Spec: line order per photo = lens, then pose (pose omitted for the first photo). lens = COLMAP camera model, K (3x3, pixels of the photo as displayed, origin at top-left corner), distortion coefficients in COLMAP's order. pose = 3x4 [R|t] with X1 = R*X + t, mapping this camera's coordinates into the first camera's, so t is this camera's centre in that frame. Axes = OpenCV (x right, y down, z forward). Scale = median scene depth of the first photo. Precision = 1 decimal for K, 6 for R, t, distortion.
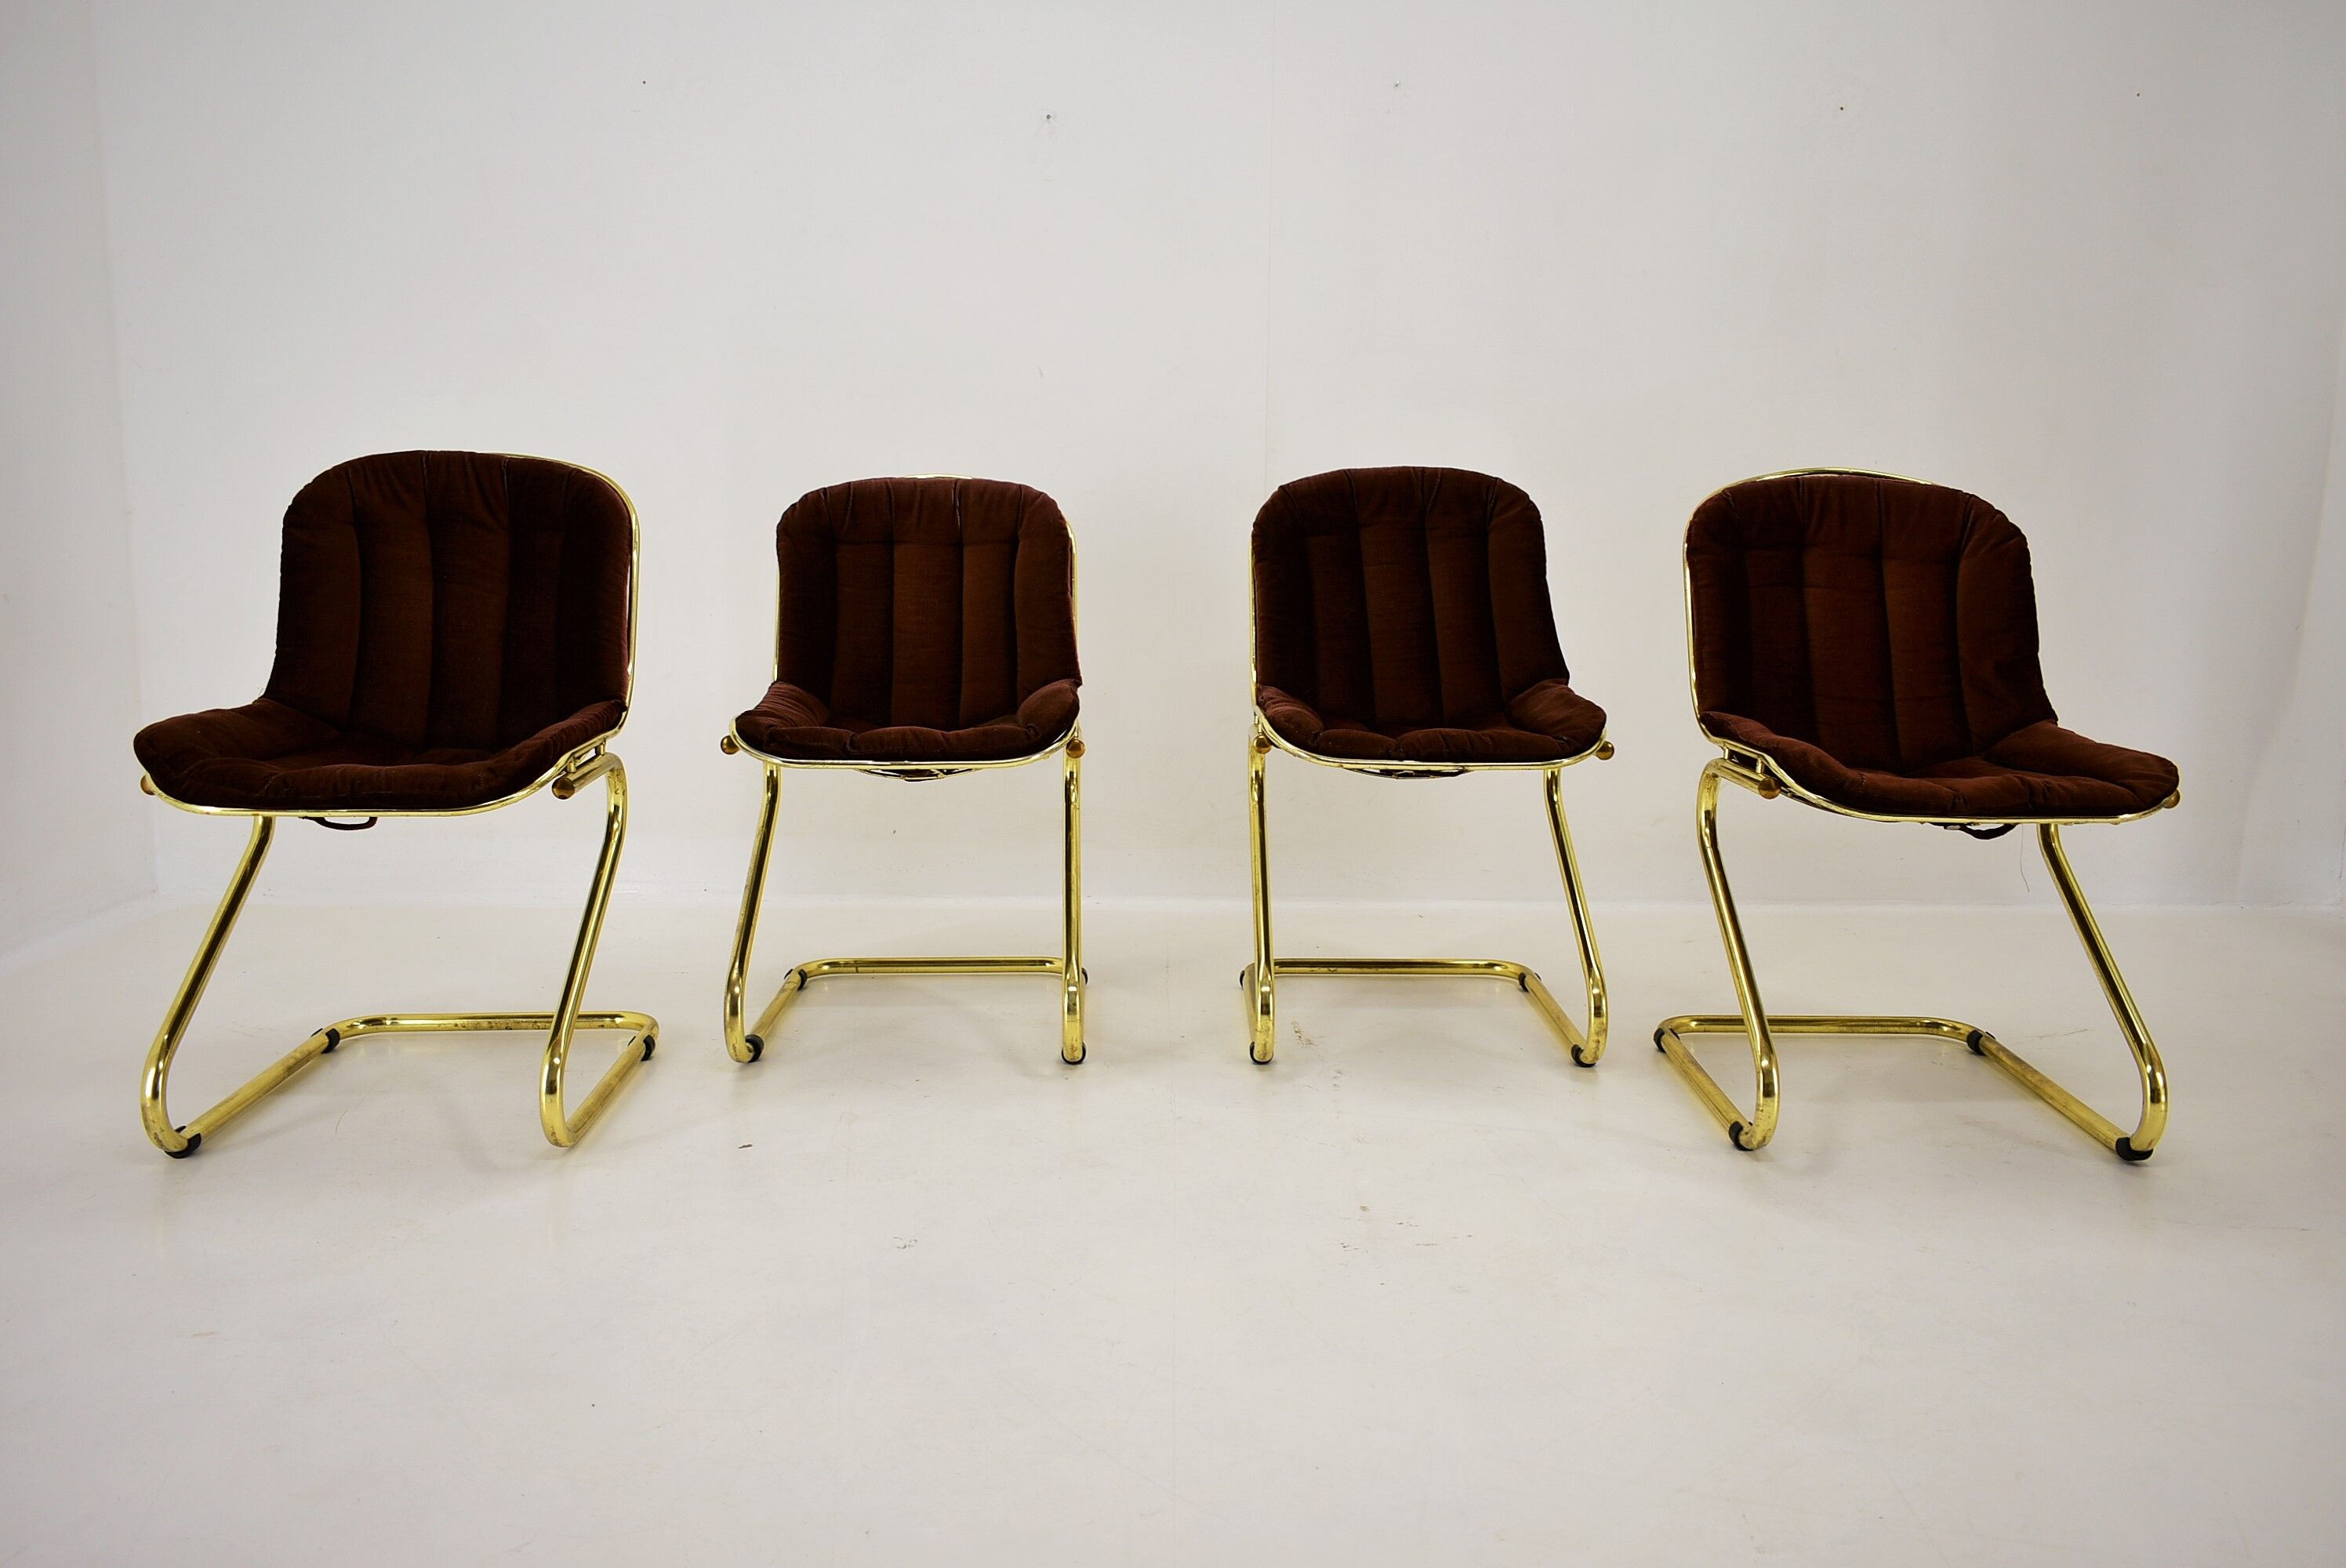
lens RADIAL K [[1775.9, 0, 1173.0], [0, 1775.9, 784.0], [0, 0, 1]] dist [-0.004850, -0.003016]
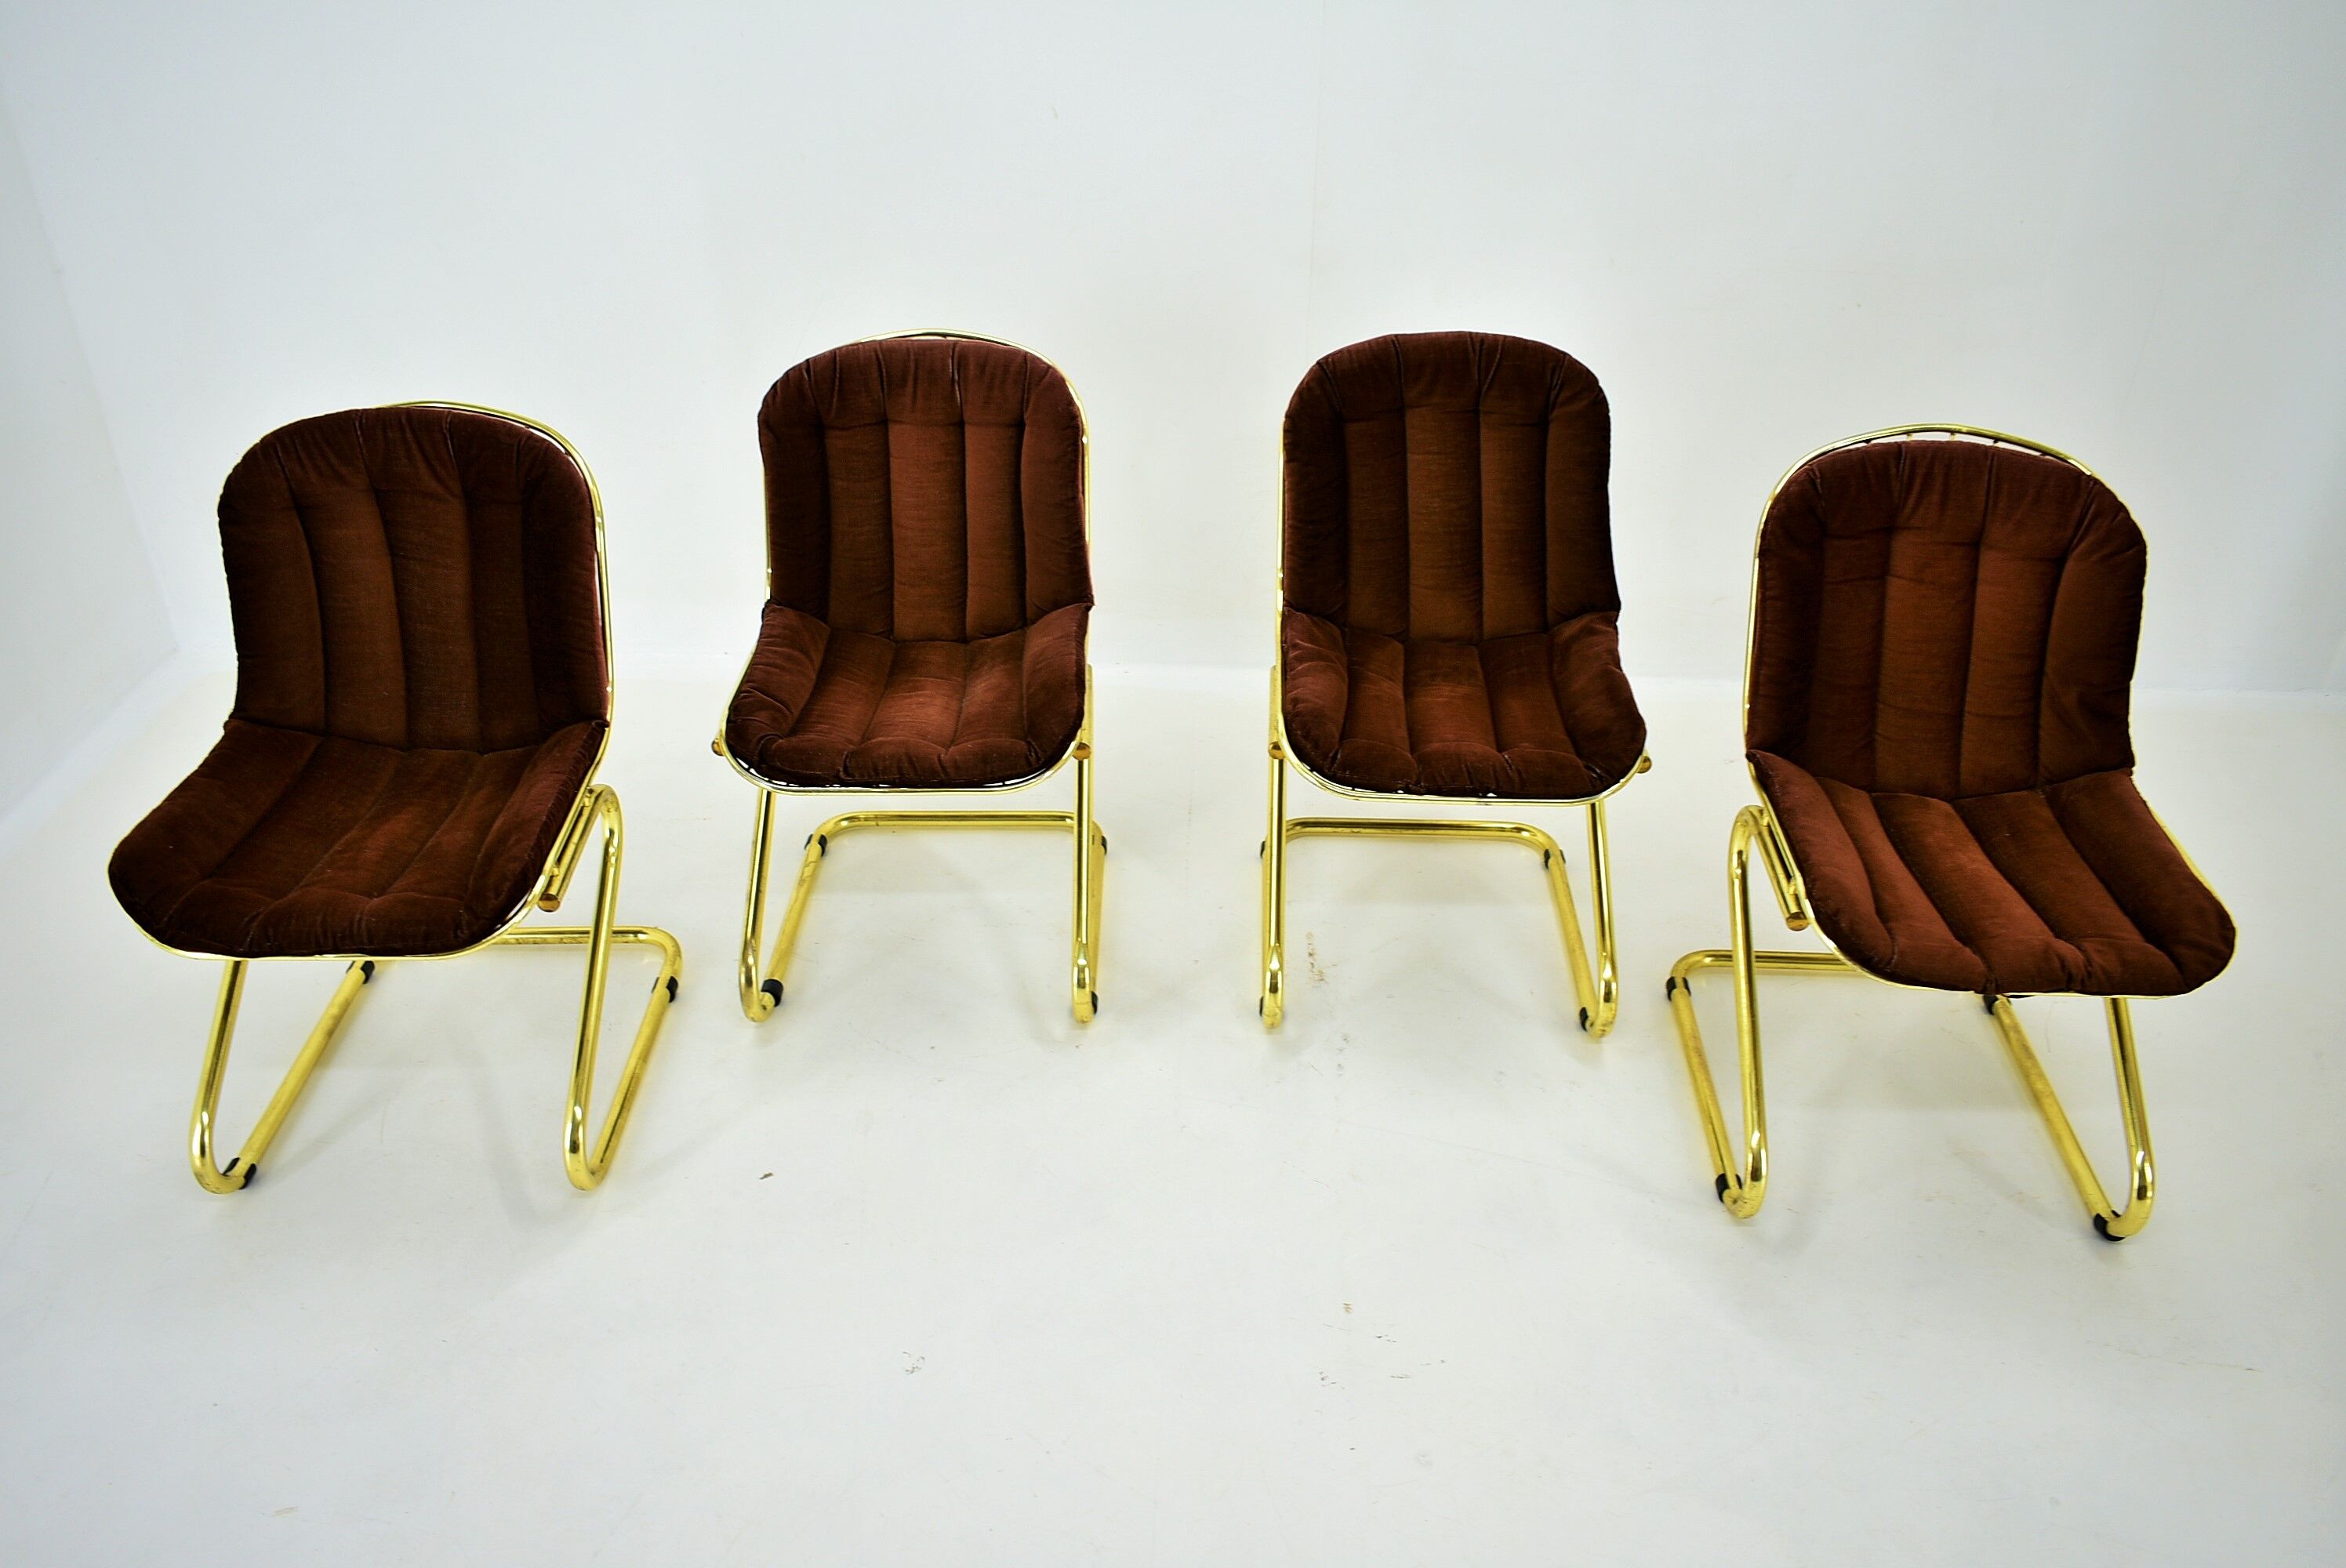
lens RADIAL K [[1775.9, 0, 1173.0], [0, 1775.9, 784.0], [0, 0, 1]] dist [-0.004850, -0.003016]
pose [[0.999120, 0.021939, -0.035753, 0.027146], [-0.006364, 0.921741, 0.387753, -0.354765], [0.041462, -0.387184, 0.921070, 0.112671]]
